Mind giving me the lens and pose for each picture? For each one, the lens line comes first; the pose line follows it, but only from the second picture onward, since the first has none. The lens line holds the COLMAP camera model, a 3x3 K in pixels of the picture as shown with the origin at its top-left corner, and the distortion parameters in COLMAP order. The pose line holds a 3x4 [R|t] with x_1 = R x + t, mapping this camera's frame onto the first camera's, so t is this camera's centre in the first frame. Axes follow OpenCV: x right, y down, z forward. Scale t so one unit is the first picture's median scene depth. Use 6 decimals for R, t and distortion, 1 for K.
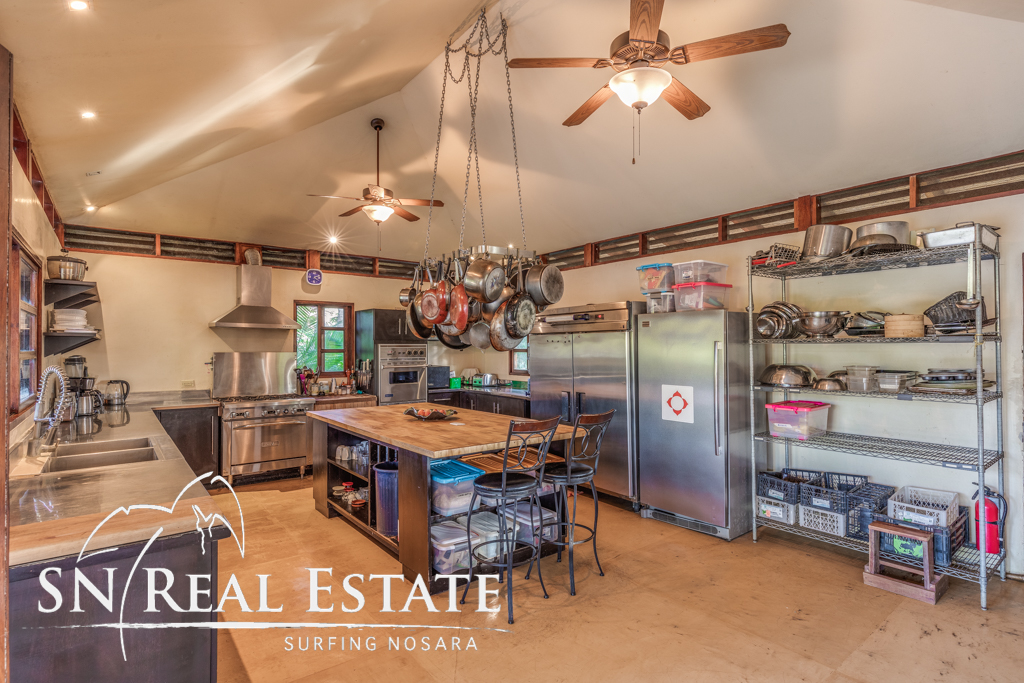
lens RADIAL K [[516.8, 0, 512.0], [0, 516.8, 341.5], [0, 0, 1]] dist [-0.006404, 0.000229]
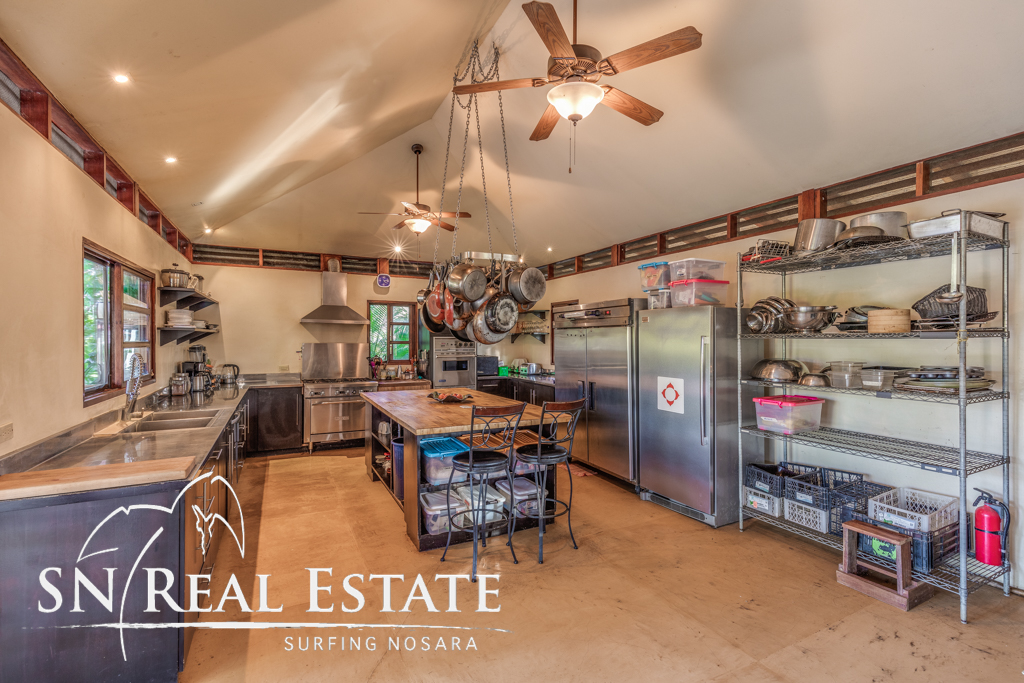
lens RADIAL K [[461.0, 0, 512.0], [0, 461.0, 341.5], [0, 0, 1]] dist [0.000716, -0.000260]
pose [[0.981075, 0.006002, -0.193533, 0.196637], [-0.002935, 0.999866, 0.016129, -0.003198], [0.193604, -0.015255, 0.980961, 0.013739]]
